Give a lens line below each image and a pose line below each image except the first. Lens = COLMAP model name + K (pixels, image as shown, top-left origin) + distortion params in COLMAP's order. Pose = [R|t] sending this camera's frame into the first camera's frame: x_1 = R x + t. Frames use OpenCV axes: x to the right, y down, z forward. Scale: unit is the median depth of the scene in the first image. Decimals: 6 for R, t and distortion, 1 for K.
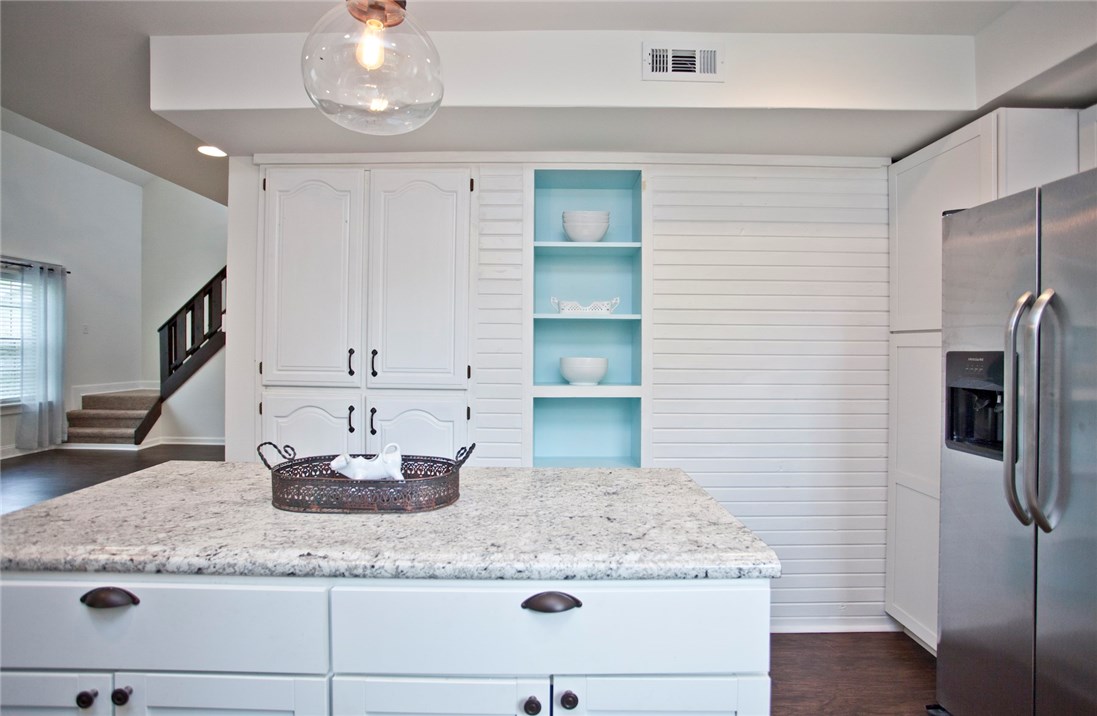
lens RADIAL K [[566.7, 0, 550.5], [0, 566.7, 349.5], [0, 0, 1]] dist [-0.095434, 0.053187]
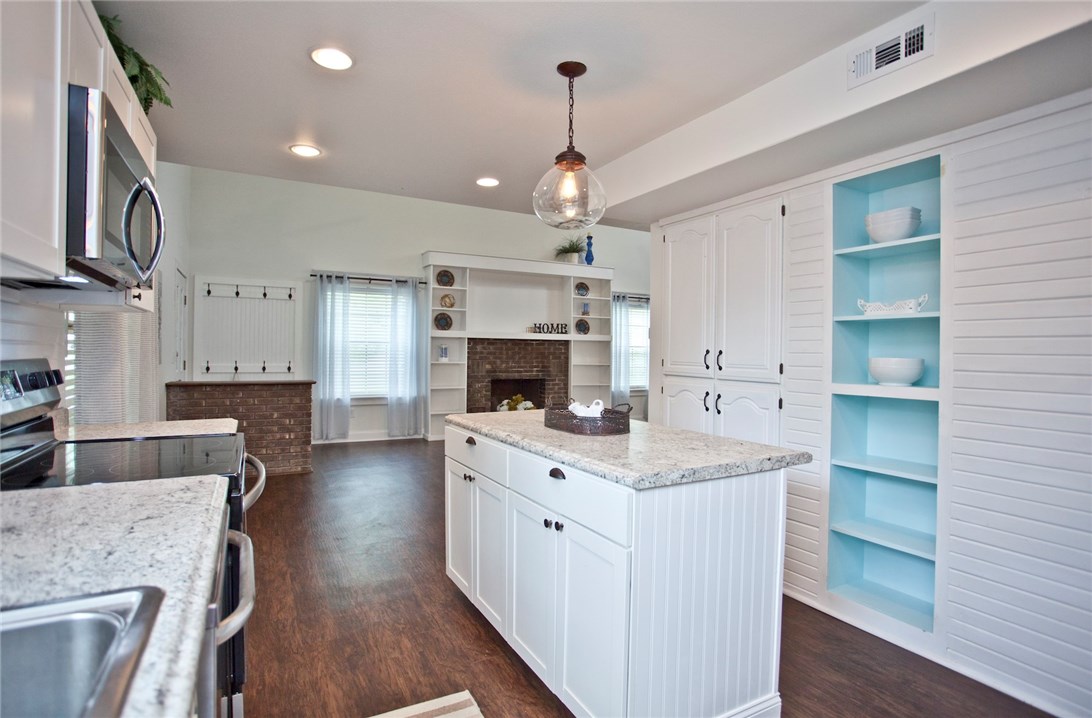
lens RADIAL K [[553.8, 0, 544.2], [0, 553.8, 356.5], [0, 0, 1]] dist [-0.074882, 0.030789]
pose [[0.473398, 0.006908, -0.880822, 0.625761], [-0.009582, 0.999950, 0.002692, 0.015435], [0.880797, 0.007165, 0.473440, 0.017485]]
